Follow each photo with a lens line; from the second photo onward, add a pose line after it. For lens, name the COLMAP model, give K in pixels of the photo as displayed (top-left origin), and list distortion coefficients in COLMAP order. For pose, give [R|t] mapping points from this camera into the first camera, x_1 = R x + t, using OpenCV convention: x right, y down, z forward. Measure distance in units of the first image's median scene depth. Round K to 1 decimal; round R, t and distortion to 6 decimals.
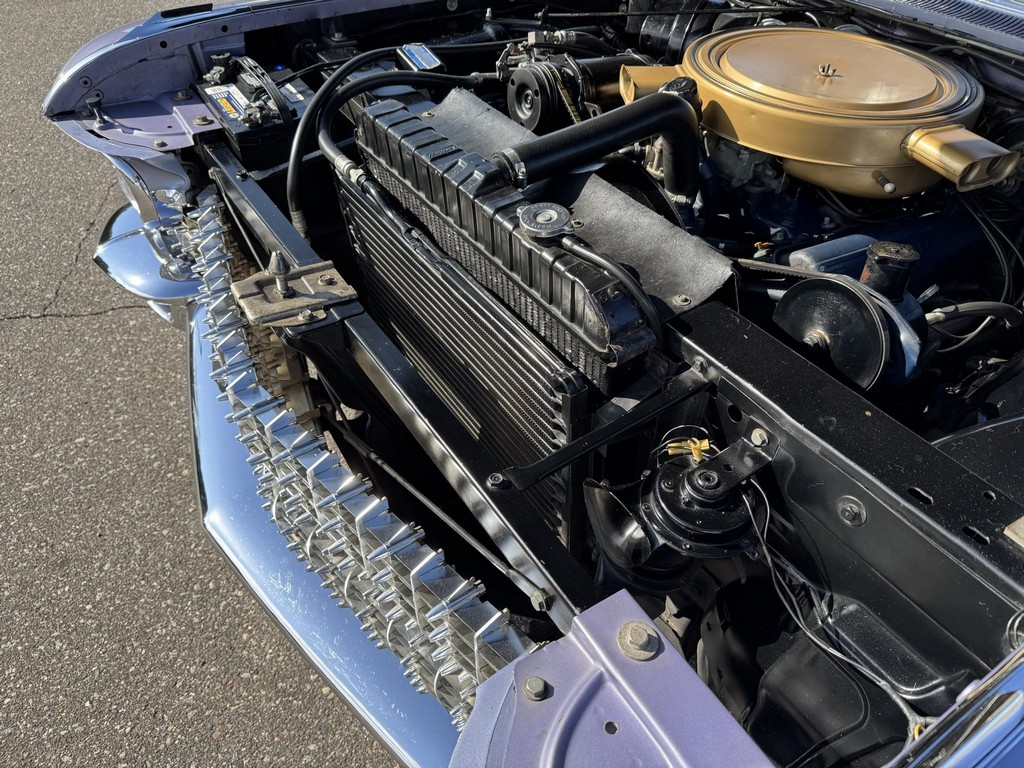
lens RADIAL K [[718.9, 0, 524.9], [0, 718.9, 378.7], [0, 0, 1]] dist [0.016996, -0.033897]
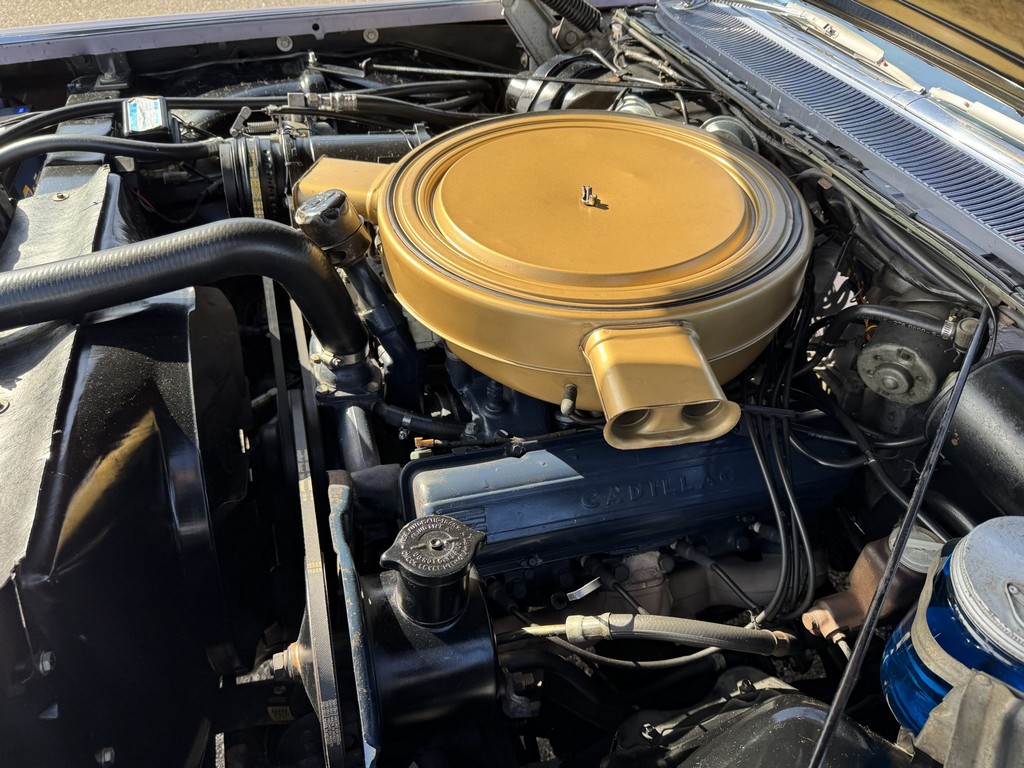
lens RADIAL K [[723.2, 0, 526.4], [0, 723.2, 379.4], [0, 0, 1]] dist [-0.017607, 0.001160]
pose [[0.964019, 0.166285, -0.207405, 0.538768], [-0.166745, 0.985880, 0.015387, -0.263305], [0.207035, 0.019750, 0.978134, 0.341443]]
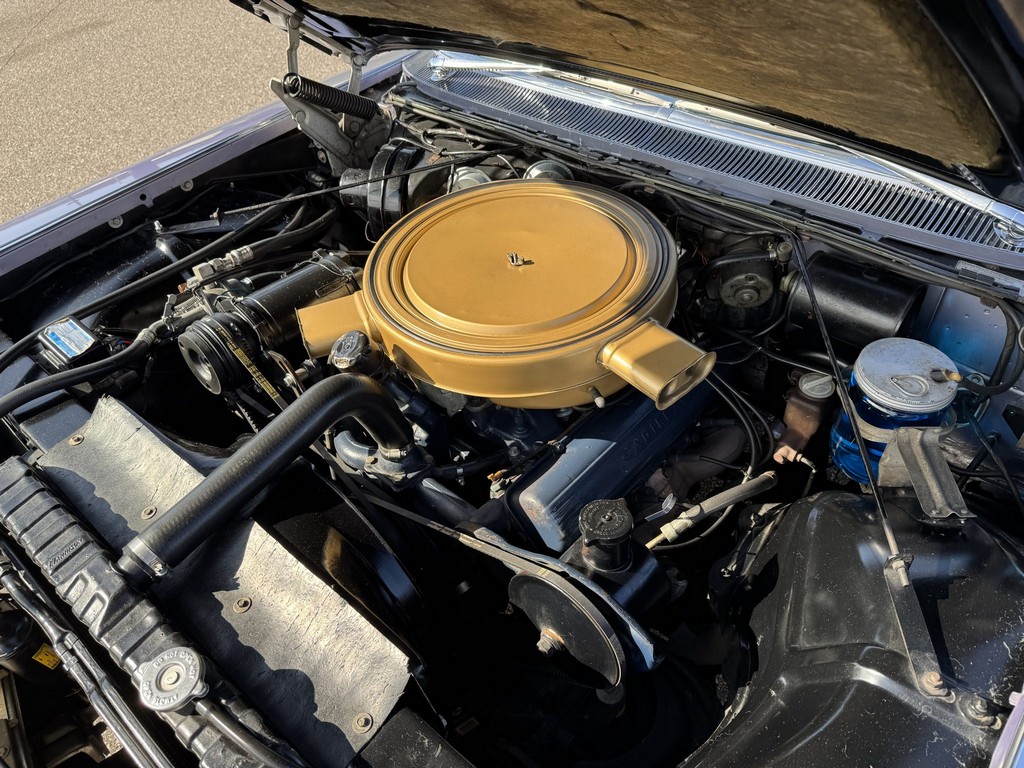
lens RADIAL K [[712.9, 0, 512.9], [0, 712.9, 378.9], [0, 0, 1]] dist [0.060355, -0.105898]
pose [[0.953945, -0.275963, 0.117620, 0.270620], [0.271938, 0.961050, 0.049312, -0.332280], [-0.126647, -0.015056, 0.991834, 0.102036]]
